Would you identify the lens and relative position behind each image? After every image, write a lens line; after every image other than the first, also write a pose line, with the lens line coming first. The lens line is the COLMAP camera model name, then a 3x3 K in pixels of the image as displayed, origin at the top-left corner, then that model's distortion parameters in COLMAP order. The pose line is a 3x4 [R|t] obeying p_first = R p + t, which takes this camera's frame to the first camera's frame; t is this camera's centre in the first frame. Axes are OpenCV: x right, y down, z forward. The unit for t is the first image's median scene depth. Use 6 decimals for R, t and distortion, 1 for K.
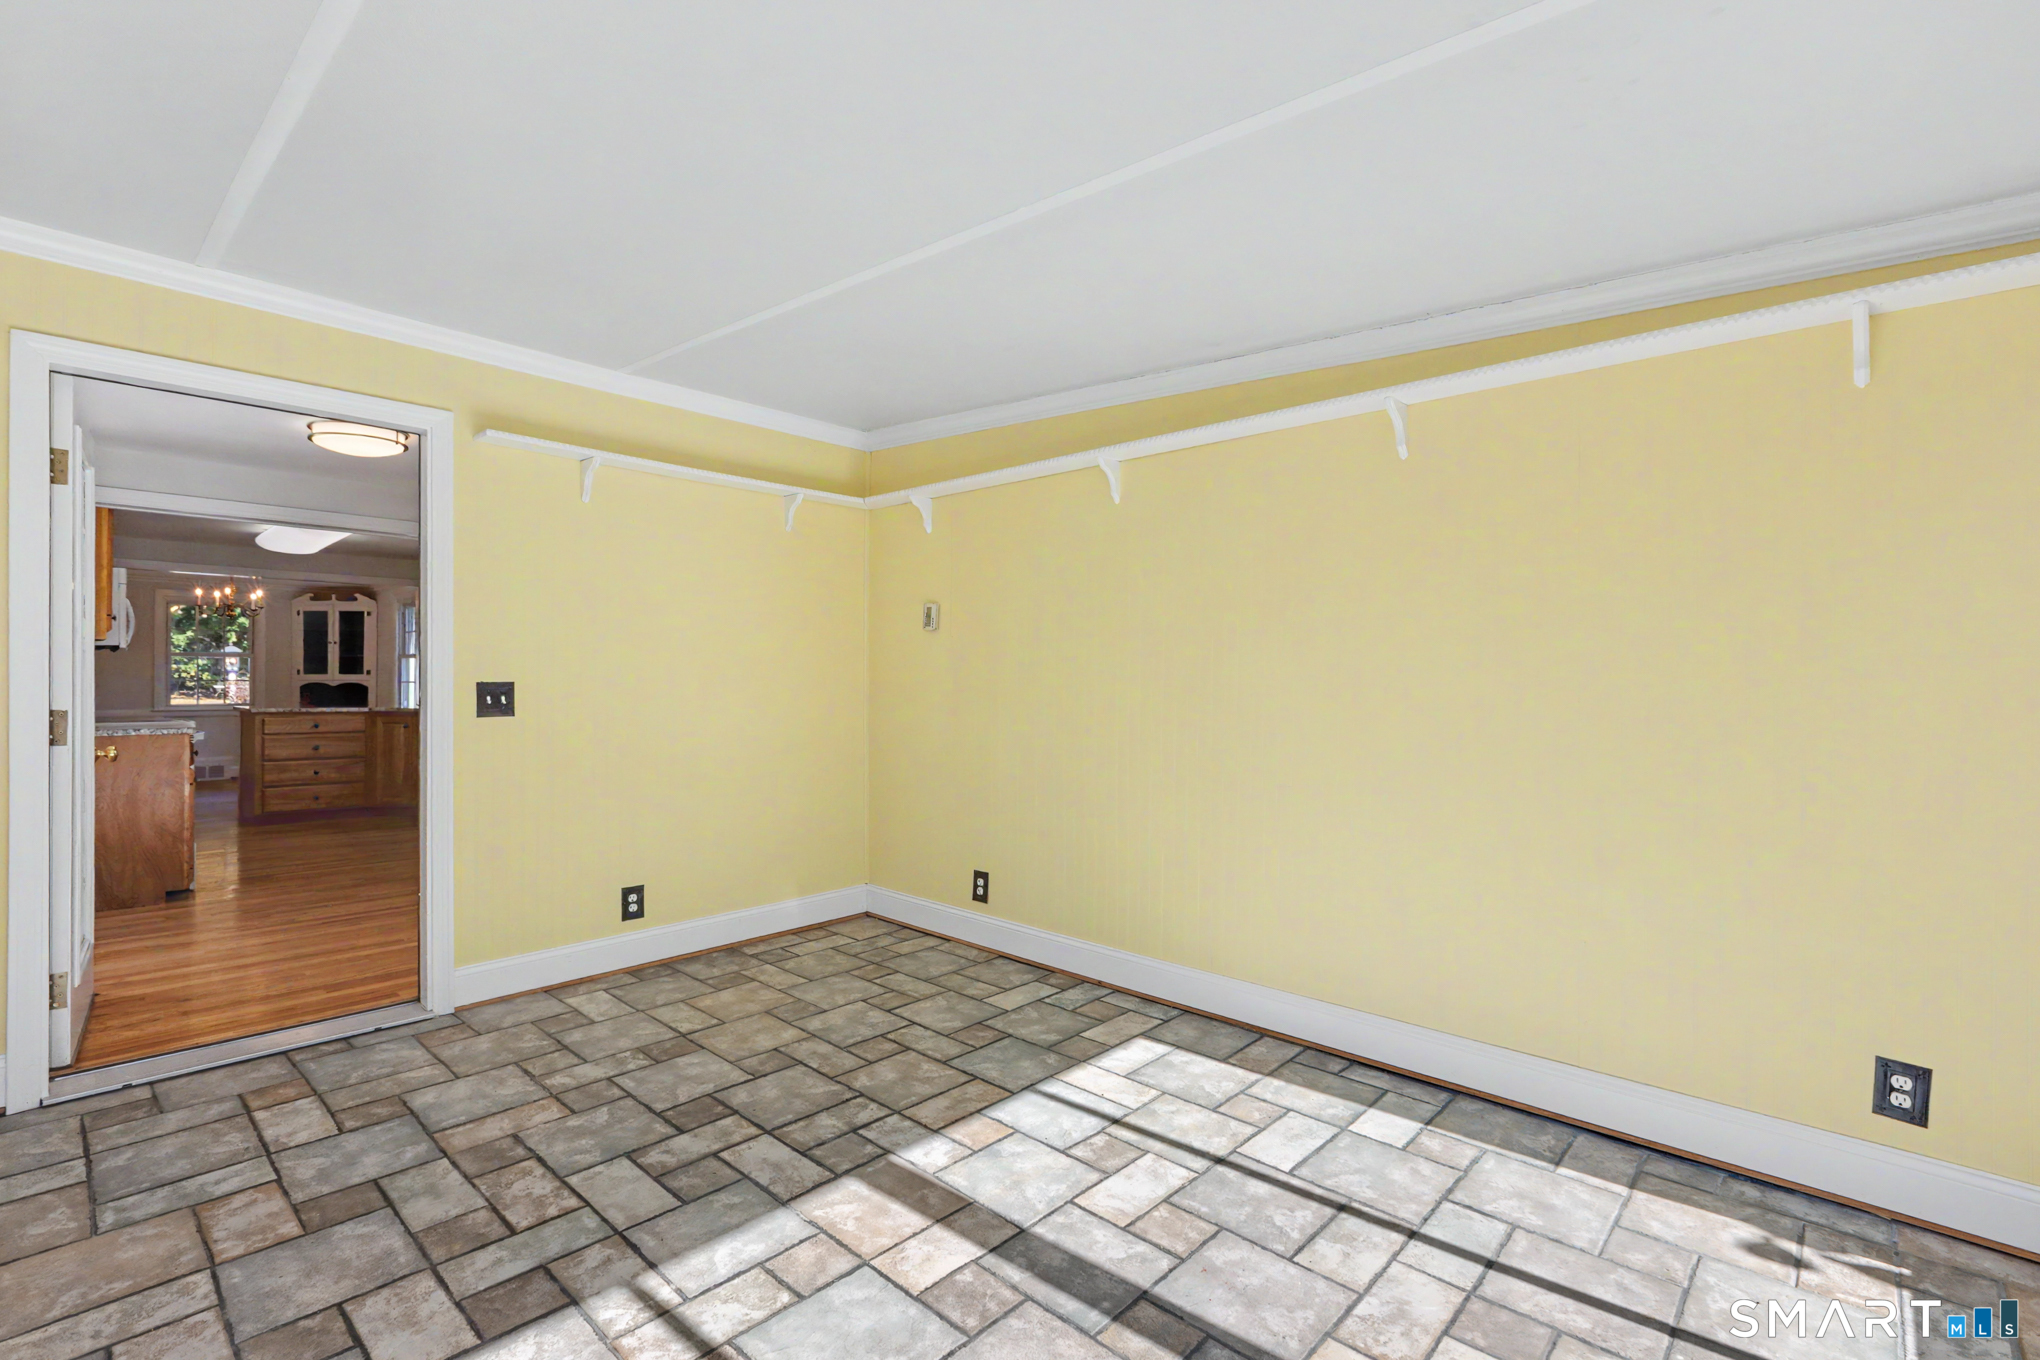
lens RADIAL K [[919.8, 0, 1023.3], [0, 919.8, 683.1], [0, 0, 1]] dist [0.001190, -0.000932]
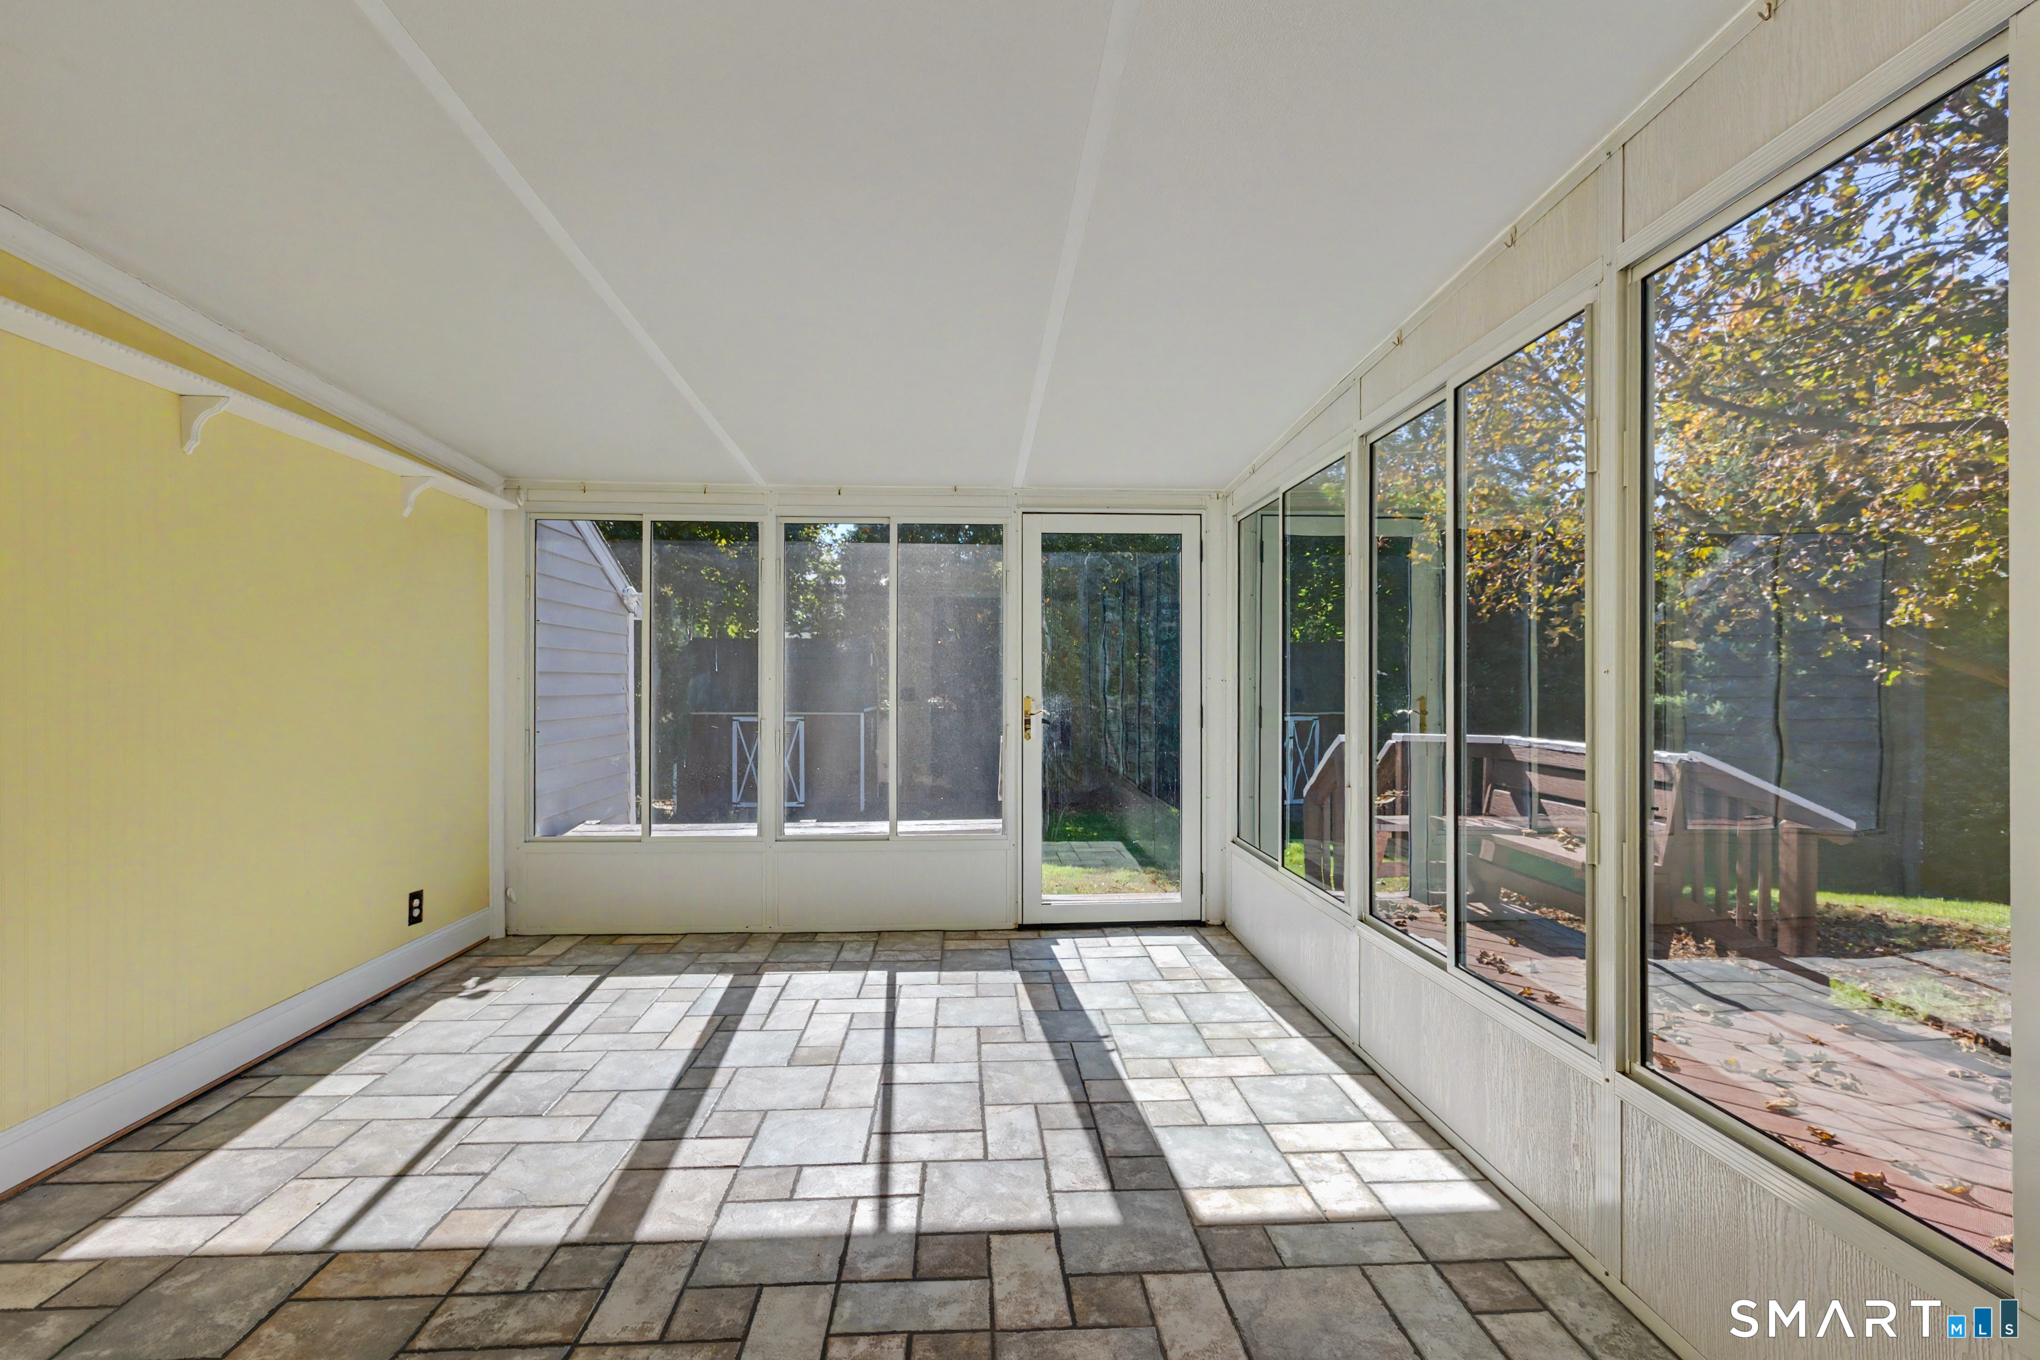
lens RADIAL K [[919.8, 0, 1020.1], [0, 919.8, 677.8], [0, 0, 1]] dist [0.001190, -0.000932]
pose [[-0.716785, -0.008300, 0.697244, -0.956556], [-0.005958, 0.999966, 0.005779, -0.023083], [-0.697268, -0.000012, -0.716810, 1.206807]]
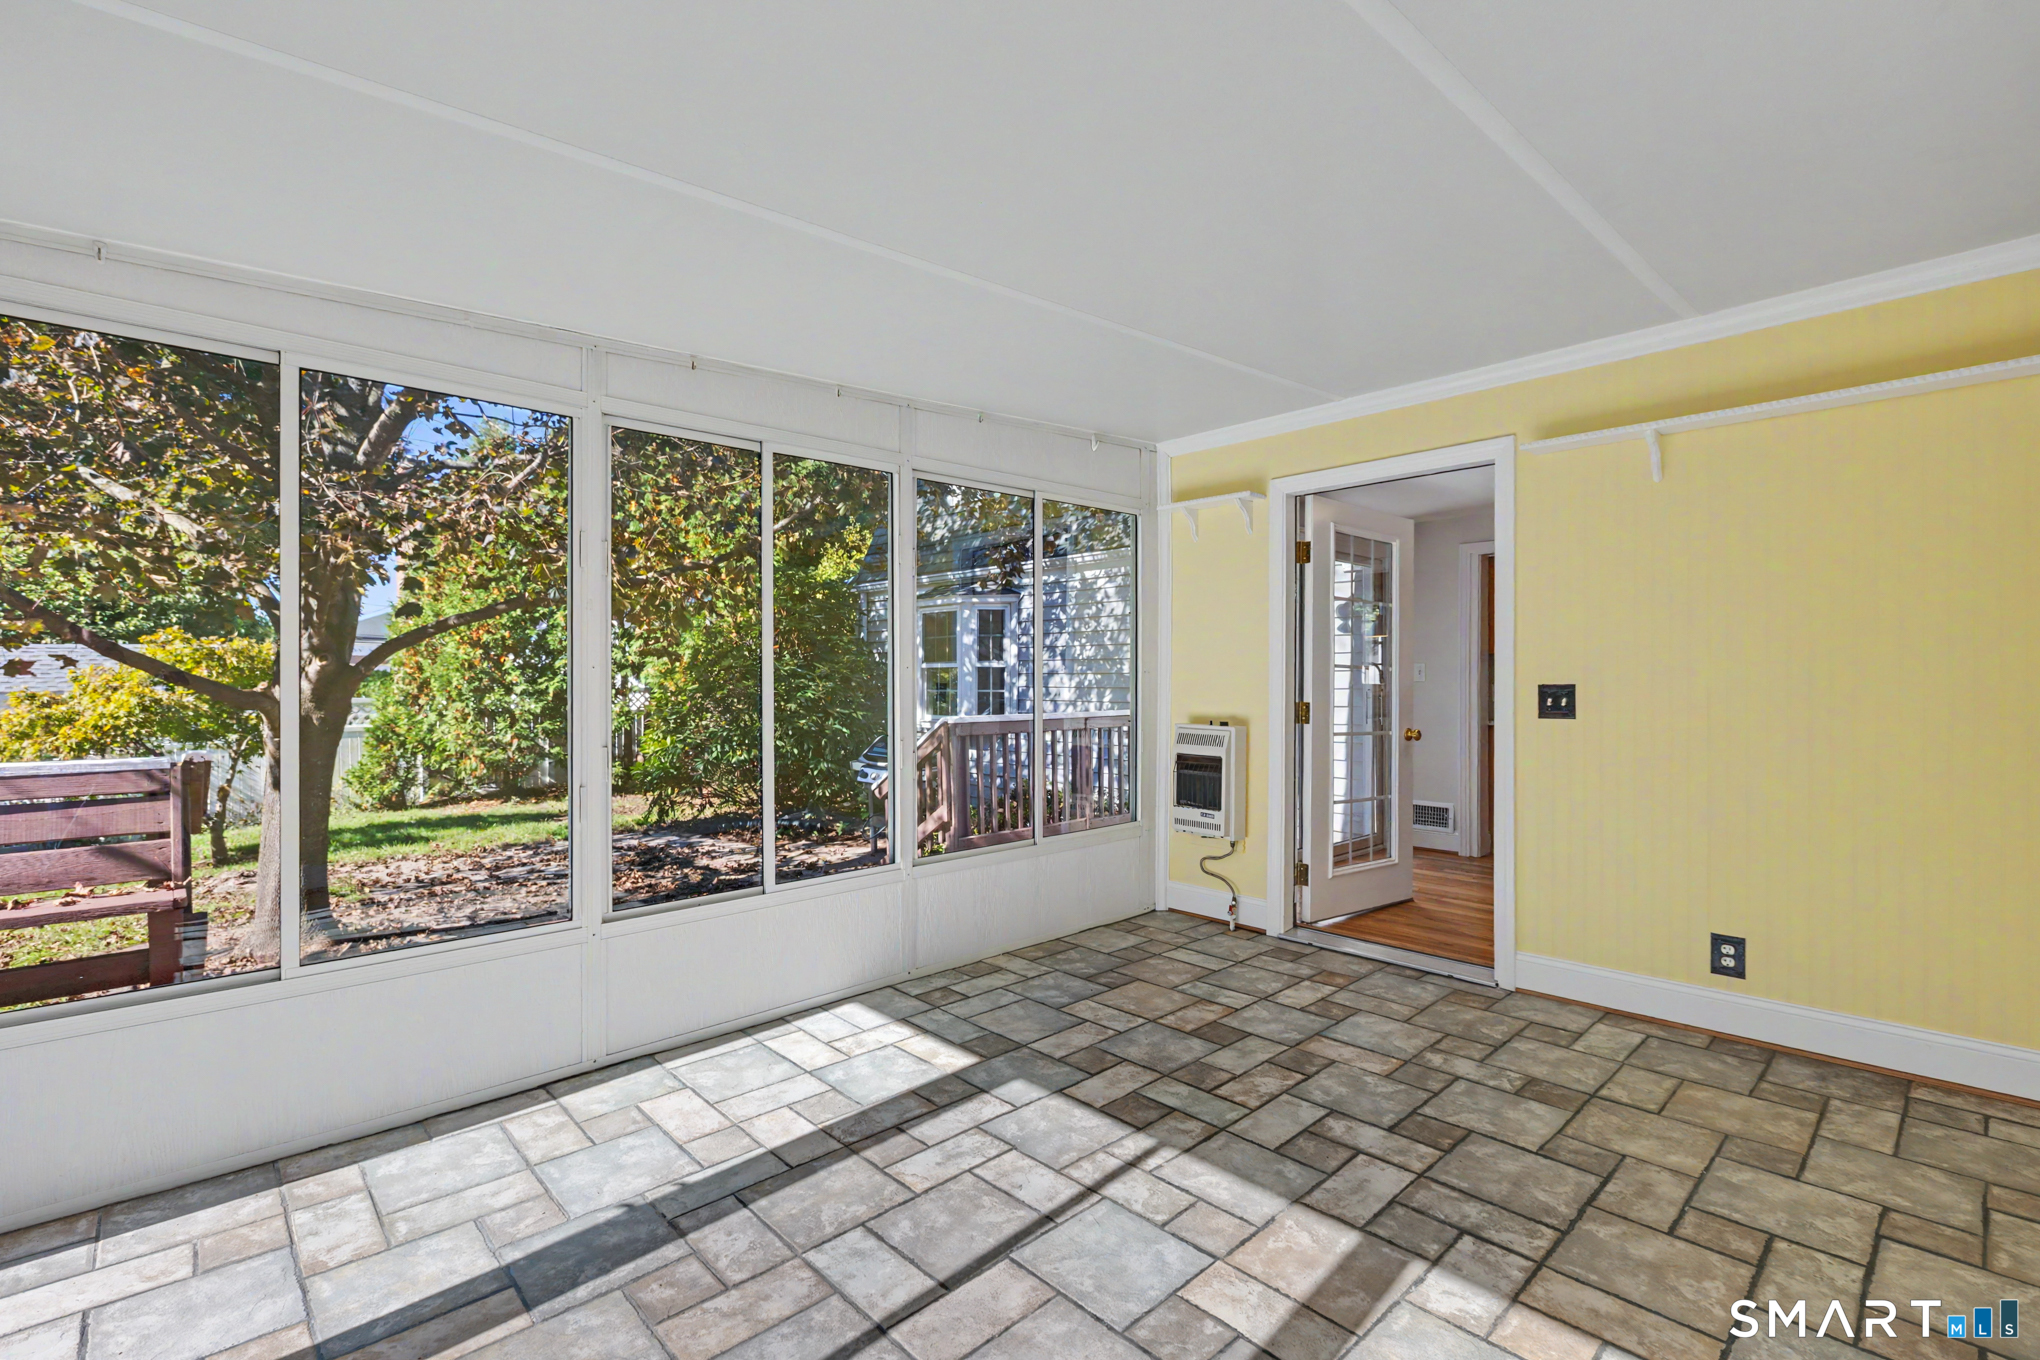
lens RADIAL K [[919.8, 0, 1020.5], [0, 919.8, 683.2], [0, 0, 1]] dist [0.001190, -0.000932]
pose [[-0.071932, -0.004935, -0.997397, 0.633854], [-0.001814, 0.999987, -0.004817, 0.004686], [0.997408, 0.001462, -0.071940, 0.638032]]
